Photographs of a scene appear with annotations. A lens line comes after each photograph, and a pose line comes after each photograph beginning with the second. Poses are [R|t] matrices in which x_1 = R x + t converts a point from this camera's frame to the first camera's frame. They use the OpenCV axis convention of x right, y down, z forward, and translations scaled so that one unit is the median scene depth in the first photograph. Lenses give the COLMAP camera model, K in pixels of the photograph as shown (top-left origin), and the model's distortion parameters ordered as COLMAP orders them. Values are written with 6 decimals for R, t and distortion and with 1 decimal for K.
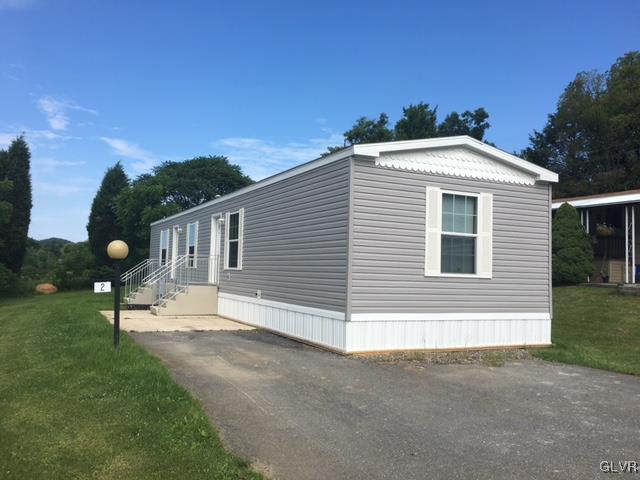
lens RADIAL K [[550.0, 0, 320.6], [0, 550.0, 238.4], [0, 0, 1]] dist [0.056495, -0.076749]
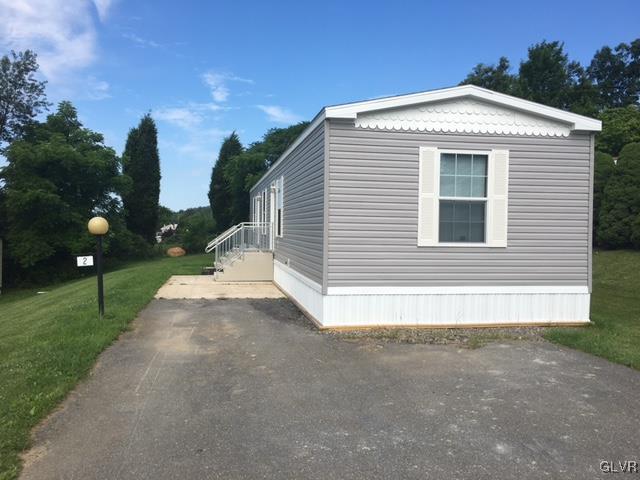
lens RADIAL K [[550.0, 0, 320.1], [0, 550.0, 241.8], [0, 0, 1]] dist [0.056495, -0.076749]
pose [[0.962896, -0.010937, -0.269650, 0.261333], [0.032494, 0.996608, 0.075611, -0.012472], [0.267908, -0.081568, 0.959985, 0.074483]]
